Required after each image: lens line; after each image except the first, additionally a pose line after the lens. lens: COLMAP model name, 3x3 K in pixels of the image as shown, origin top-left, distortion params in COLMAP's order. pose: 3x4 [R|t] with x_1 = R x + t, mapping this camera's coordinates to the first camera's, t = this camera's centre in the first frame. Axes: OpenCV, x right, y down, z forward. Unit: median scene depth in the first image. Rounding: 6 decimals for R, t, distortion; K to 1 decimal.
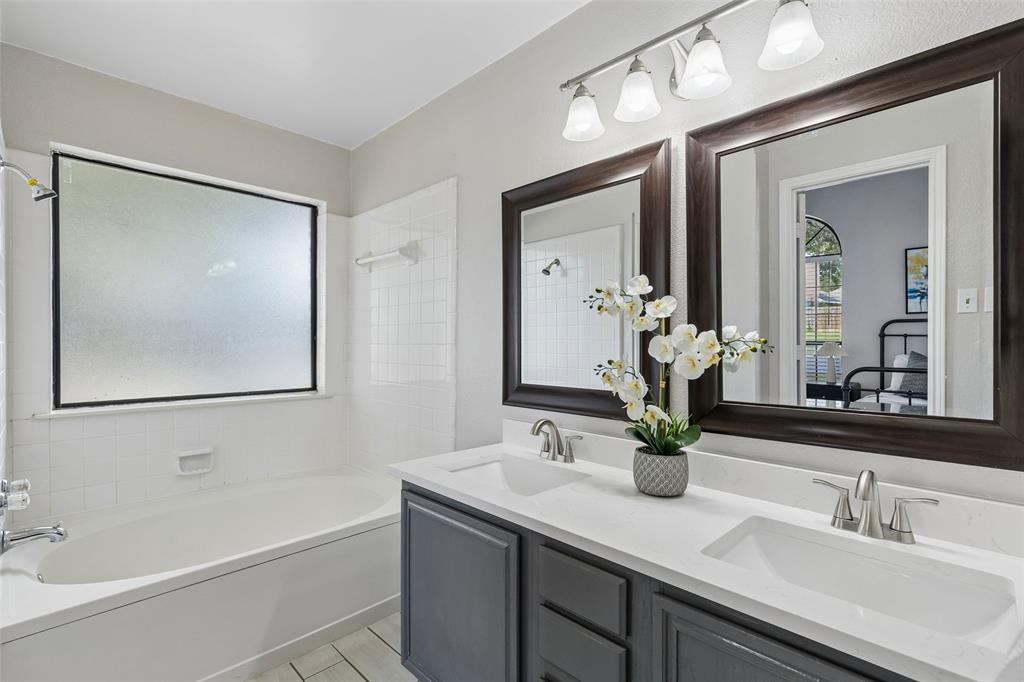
lens RADIAL K [[469.2, 0, 512.0], [0, 469.2, 343.9], [0, 0, 1]] dist [0.015798, -0.000390]
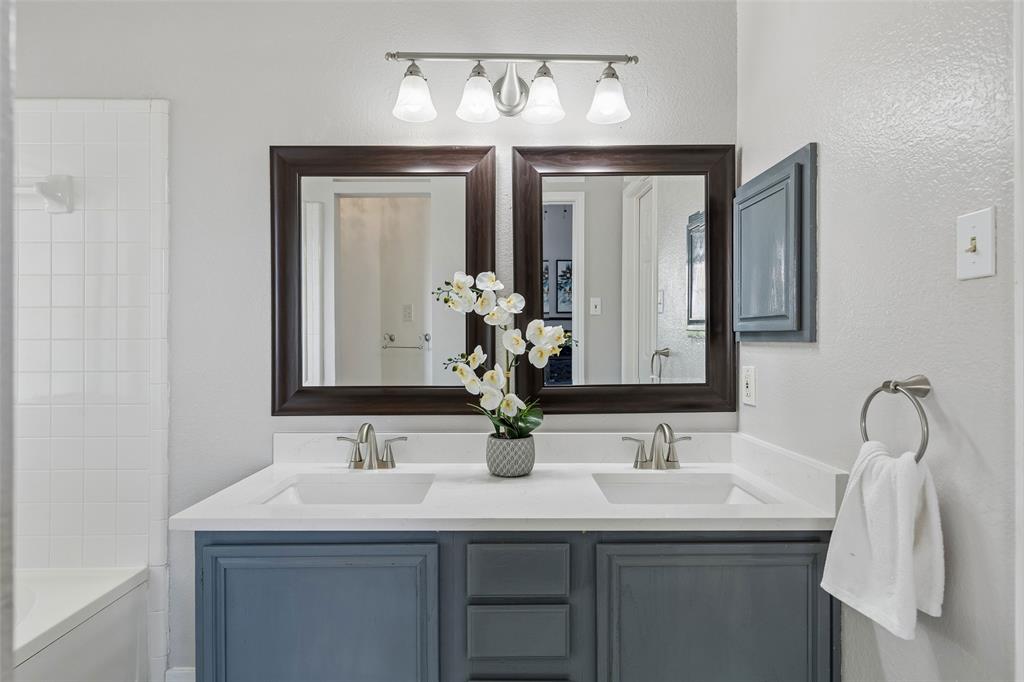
lens RADIAL K [[526.2, 0, 508.5], [0, 526.2, 335.1], [0, 0, 1]] dist [-0.001412, 0.000246]
pose [[0.703413, -0.000663, 0.710781, -0.508232], [0.004508, 0.999984, -0.003529, -0.000533], [-0.710767, 0.005686, 0.703404, 0.138179]]
